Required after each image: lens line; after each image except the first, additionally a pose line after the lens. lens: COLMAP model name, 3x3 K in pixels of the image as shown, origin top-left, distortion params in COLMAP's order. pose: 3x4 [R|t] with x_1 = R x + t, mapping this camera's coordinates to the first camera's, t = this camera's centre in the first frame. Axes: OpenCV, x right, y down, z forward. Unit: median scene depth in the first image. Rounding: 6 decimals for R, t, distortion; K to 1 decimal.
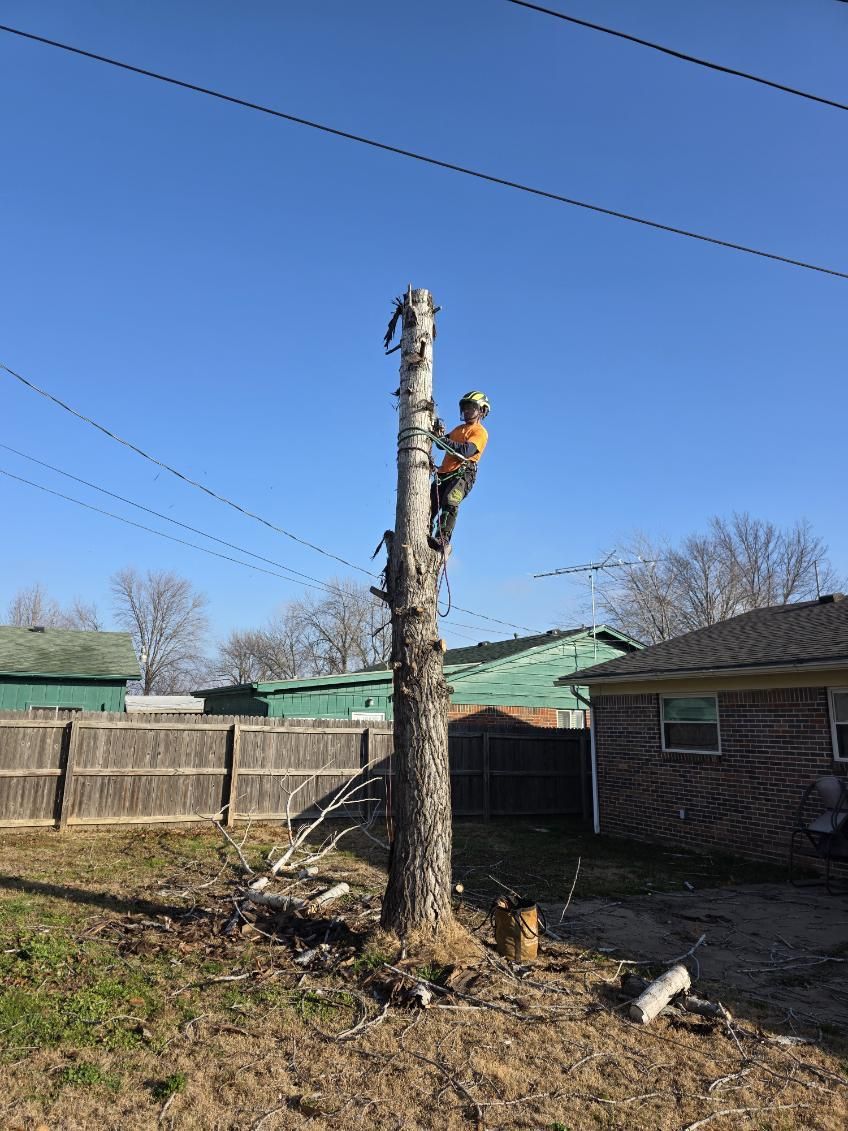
lens RADIAL K [[749.0, 0, 411.8], [0, 749.0, 553.8], [0, 0, 1]] dist [0.070218, -0.075753]
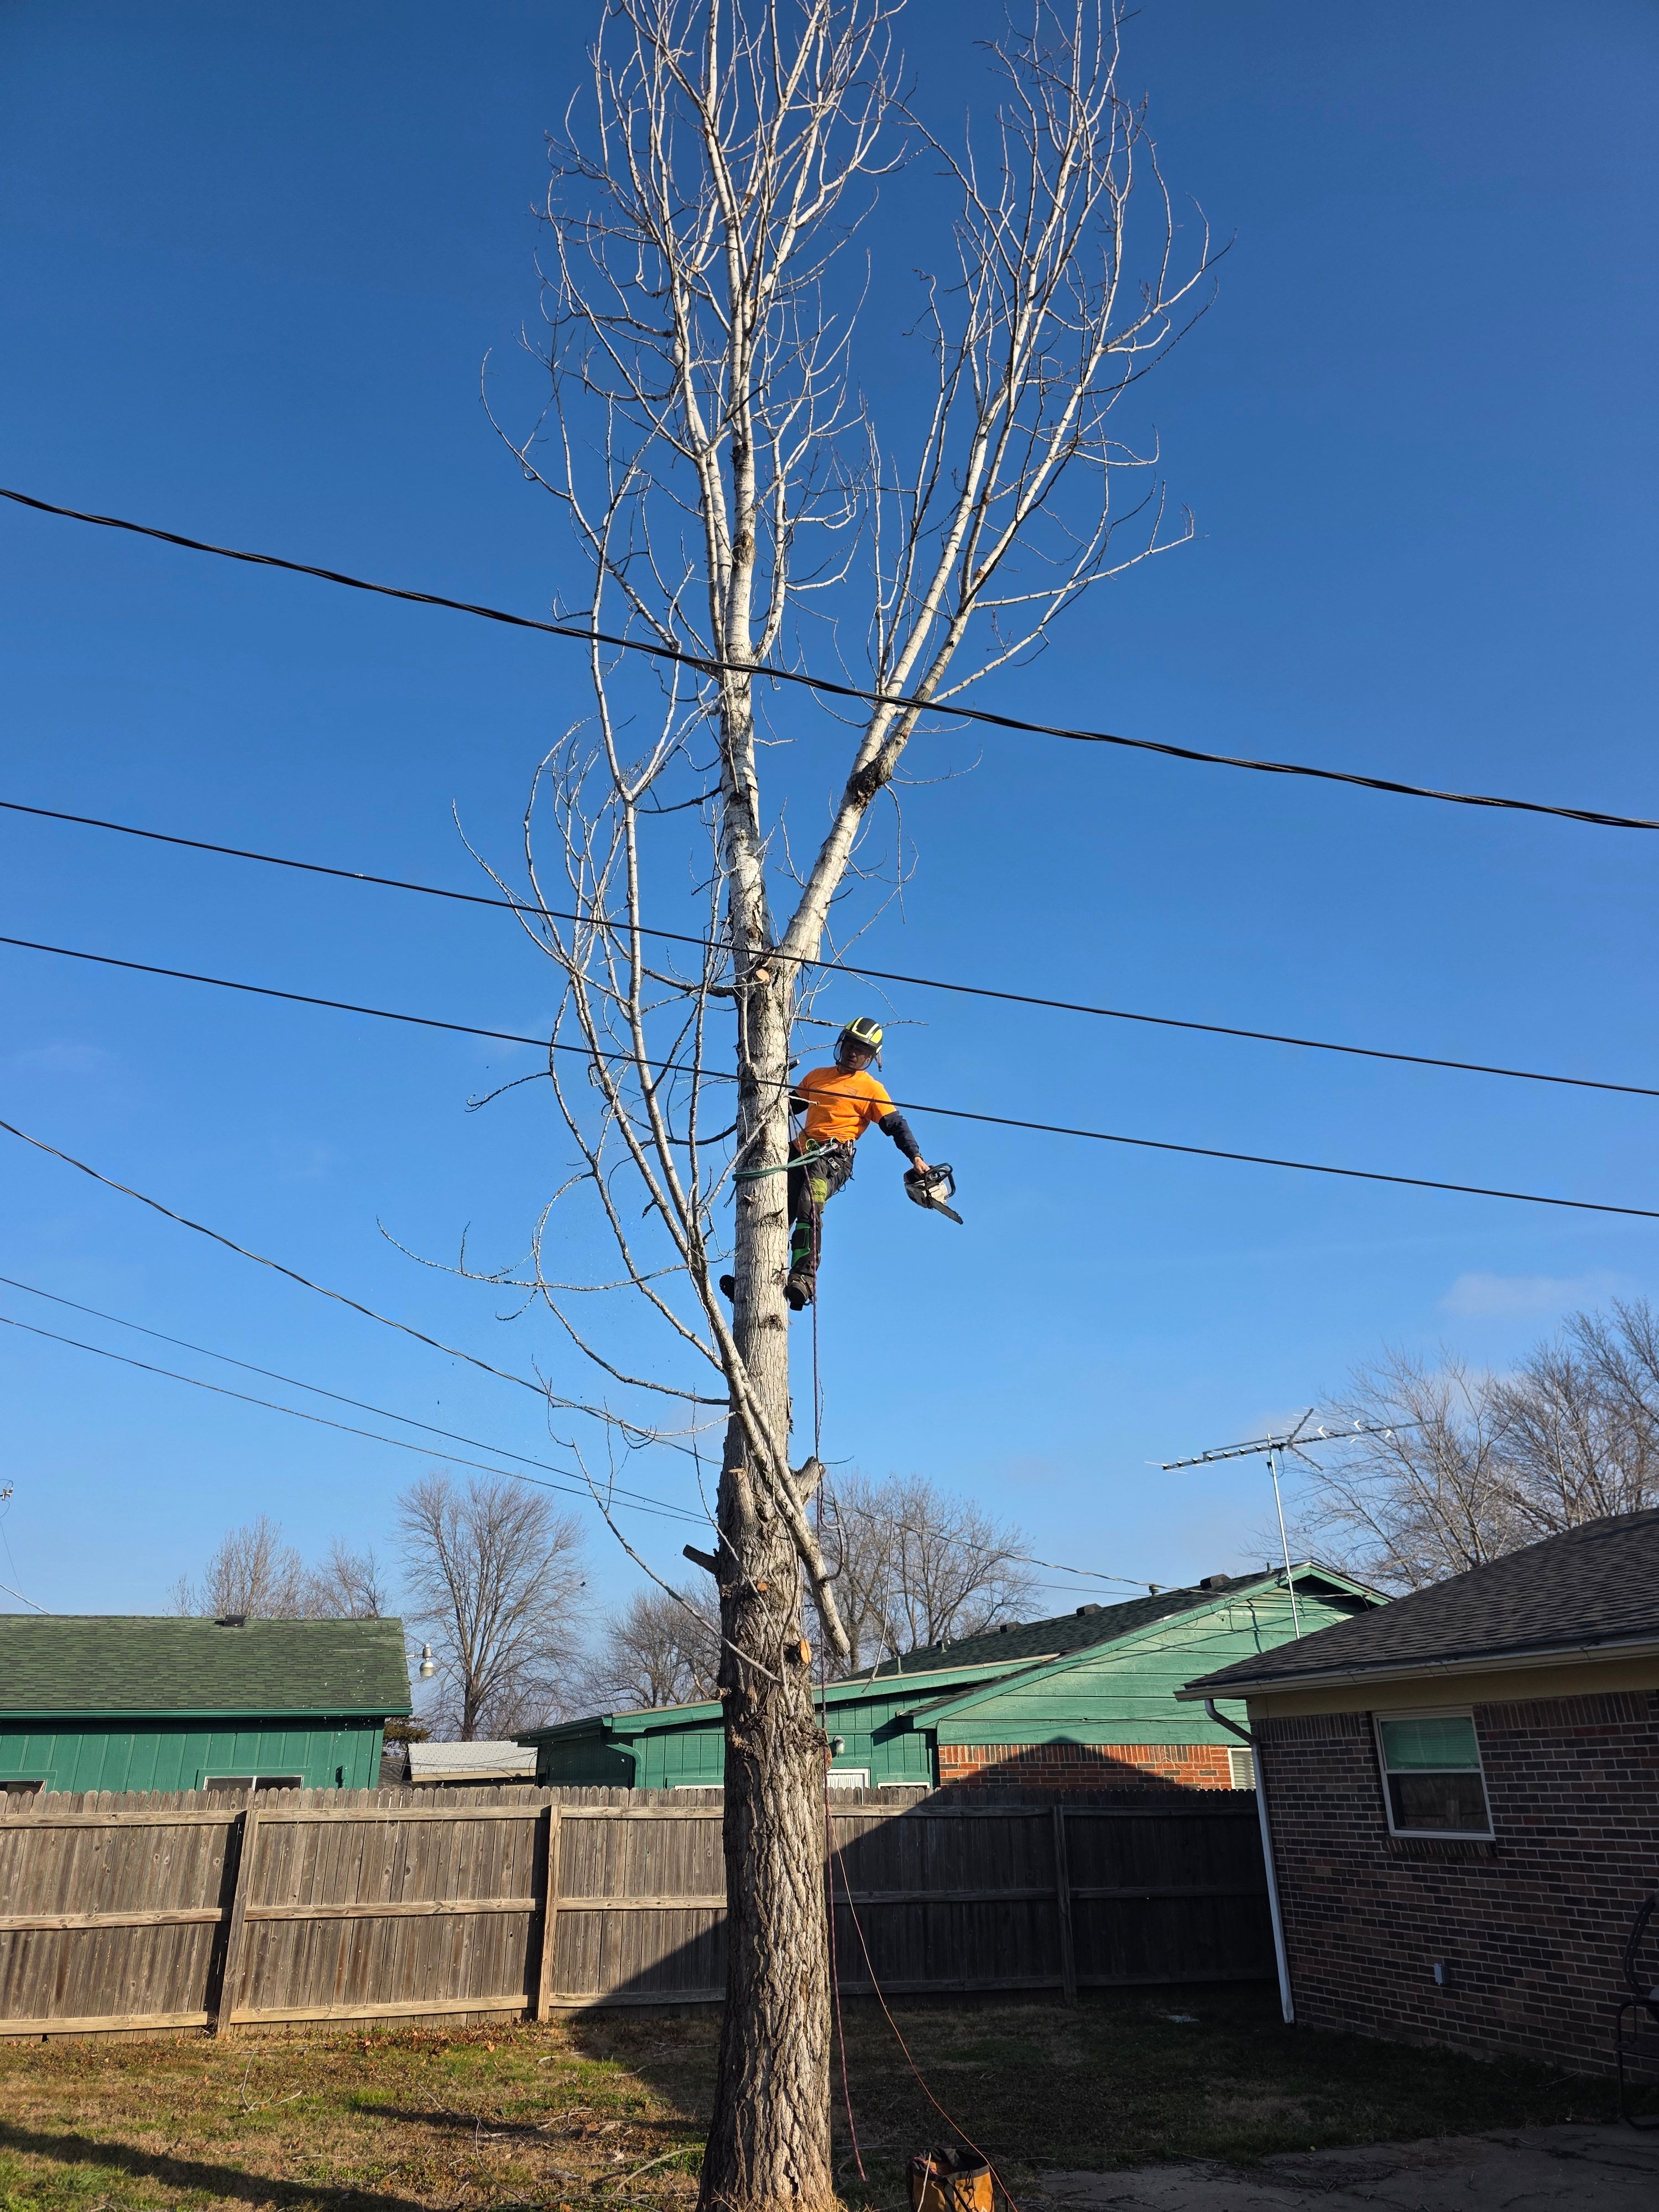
lens RADIAL K [[1469.7, 0, 845.2], [0, 1469.7, 1122.8], [0, 0, 1]] dist [0.053863, -0.044571]
pose [[0.993459, -0.073668, -0.087246, 0.102750], [0.055154, 0.978595, -0.198265, -0.023039], [0.099985, 0.192156, 0.976258, -0.080496]]
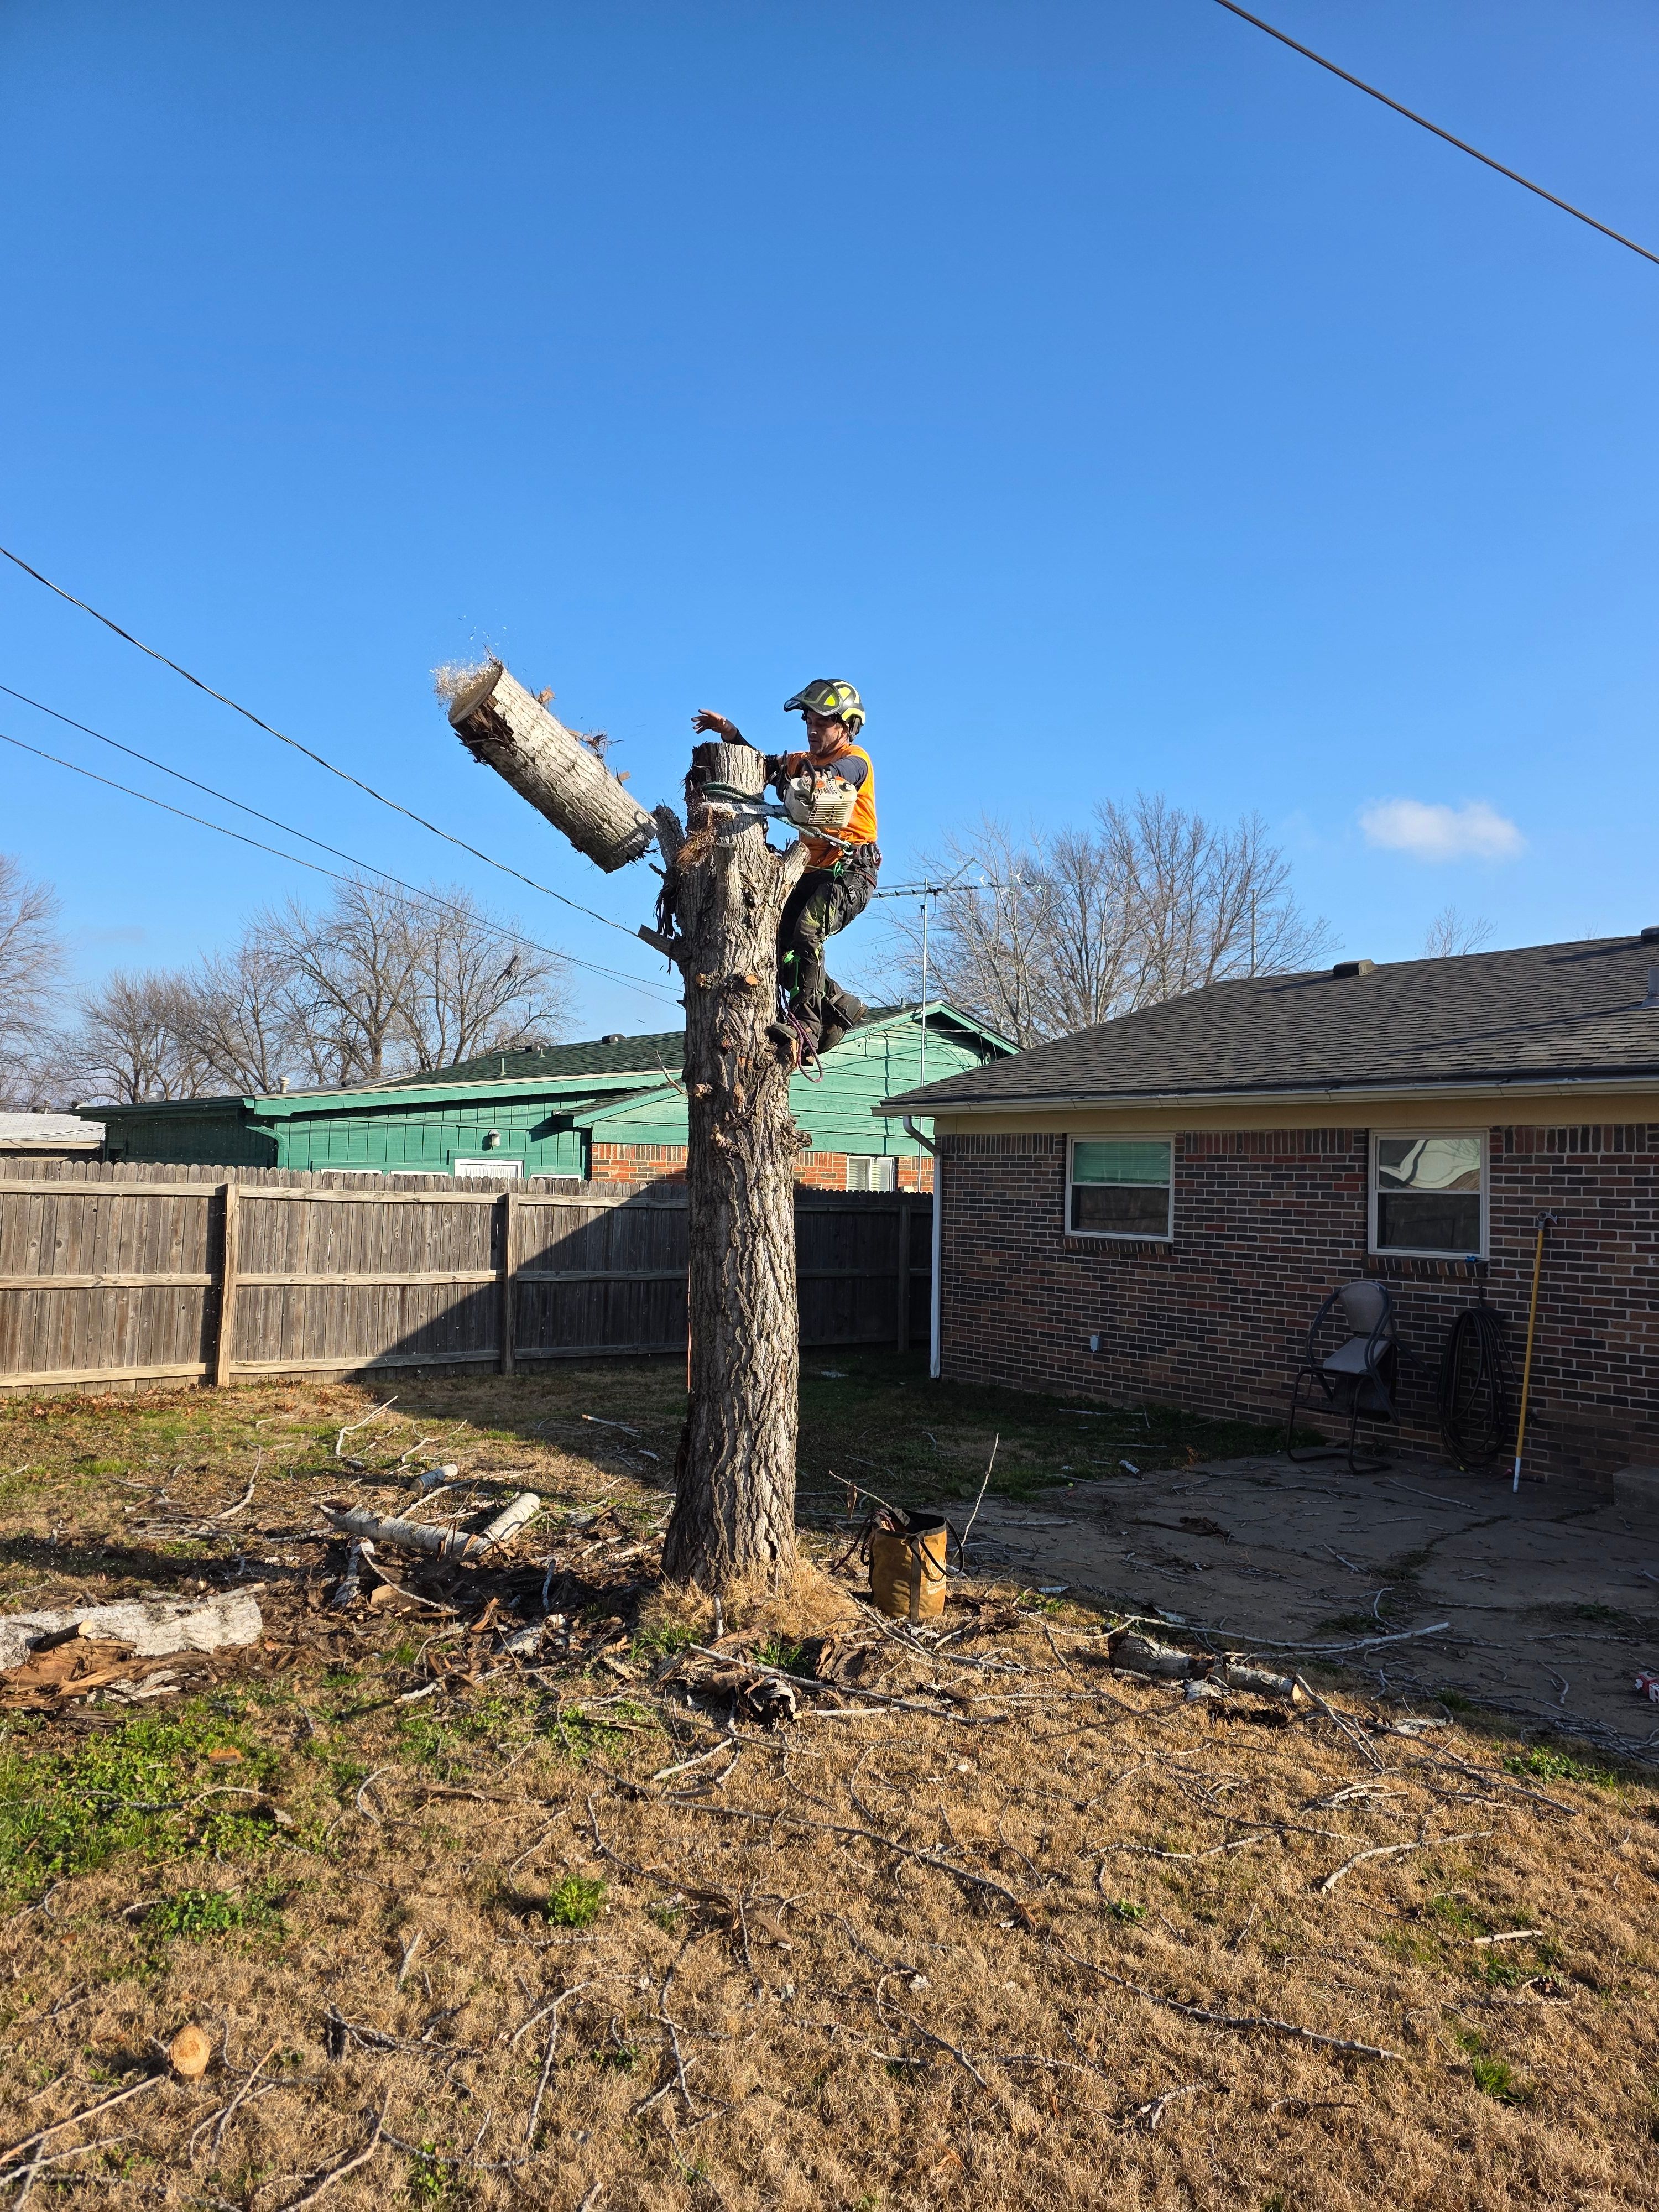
lens RADIAL K [[1463.9, 0, 852.0], [0, 1463.9, 1105.7], [0, 0, 1]] dist [0.105777, -0.138529]
pose [[0.972735, 0.018287, 0.231199, -0.076778], [-0.058718, 0.983826, 0.169230, -0.006157], [-0.224365, -0.178192, 0.958075, 0.020893]]
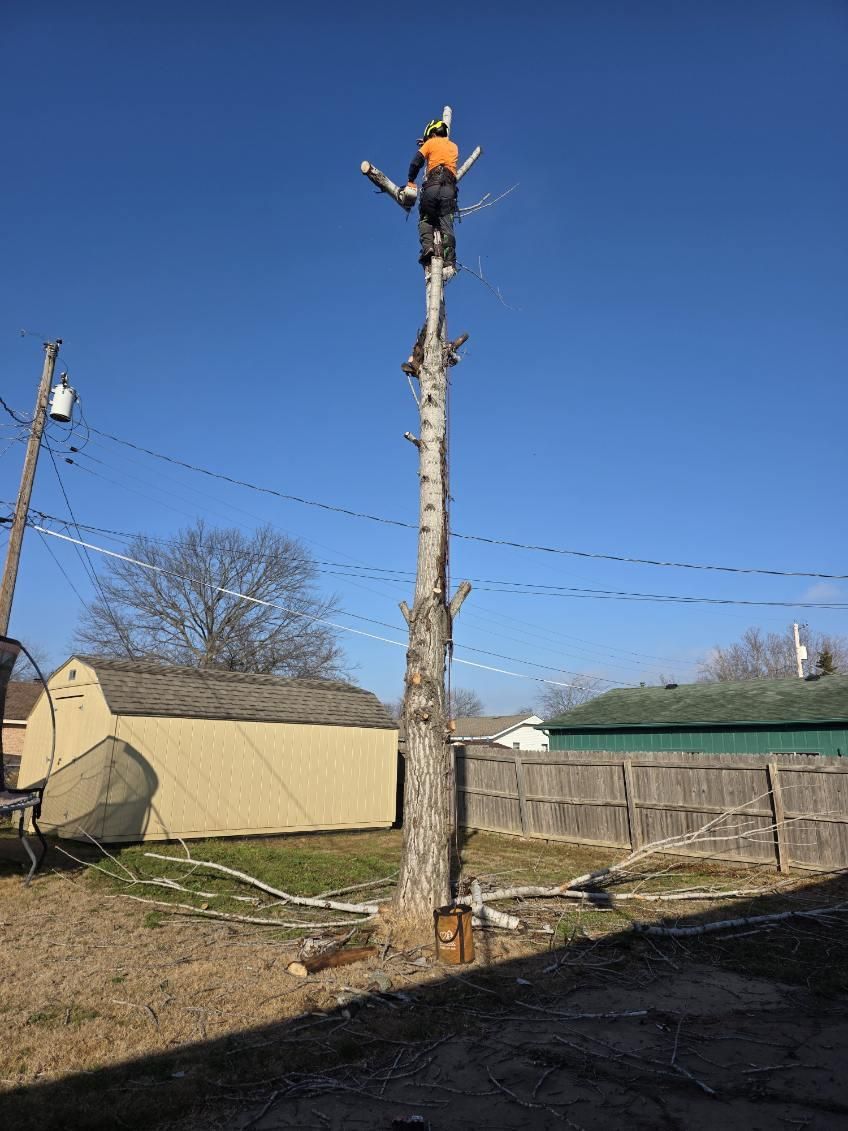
lens RADIAL K [[764.2, 0, 424.0], [0, 764.2, 565.5], [0, 0, 1]] dist [0.070525, -0.051837]
pose [[0.354783, -0.248499, -0.901320, 0.616293], [0.202380, 0.961587, -0.185452, 0.091342], [0.912782, -0.116614, 0.391446, 0.288449]]
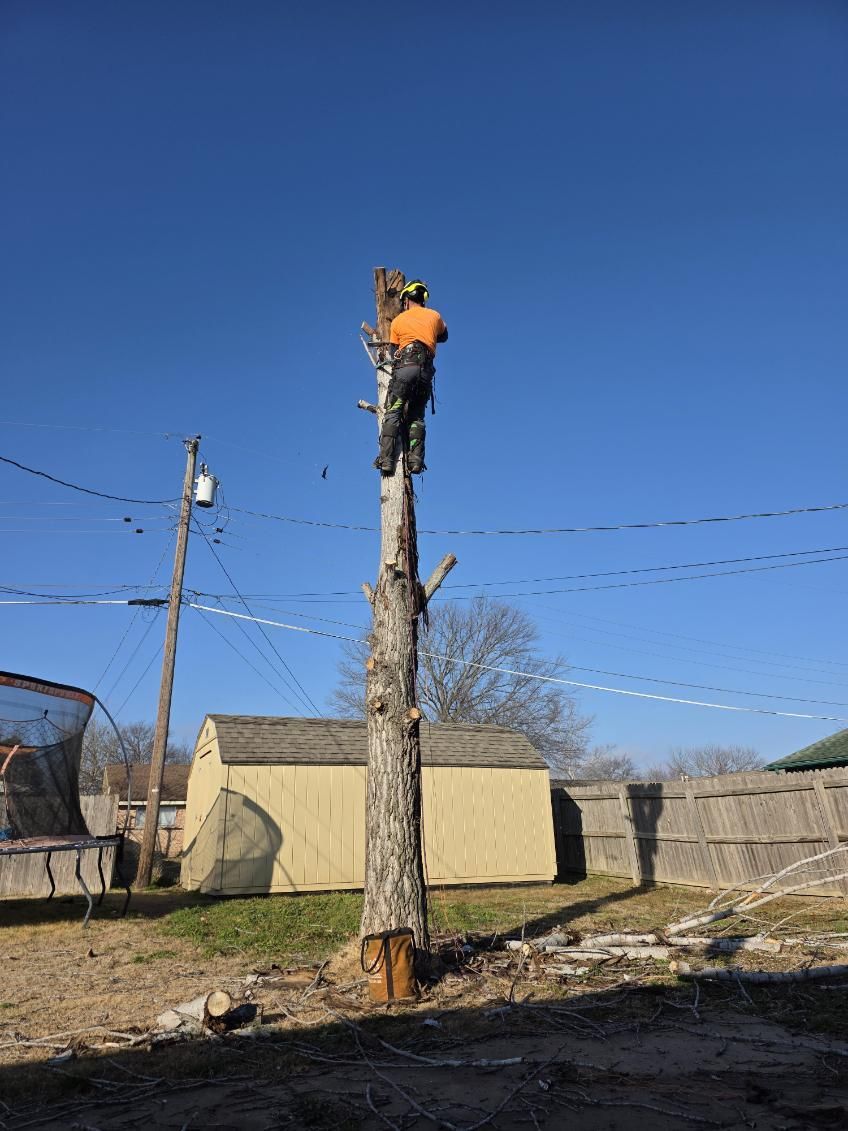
lens RADIAL K [[760.9, 0, 410.8], [0, 760.9, 573.1], [0, 0, 1]] dist [0.063188, -0.048919]
pose [[-0.011705, -0.355548, -0.934585, 0.546681], [0.251654, 0.903518, -0.346880, 0.198639], [0.967747, -0.239252, 0.078899, 0.520053]]
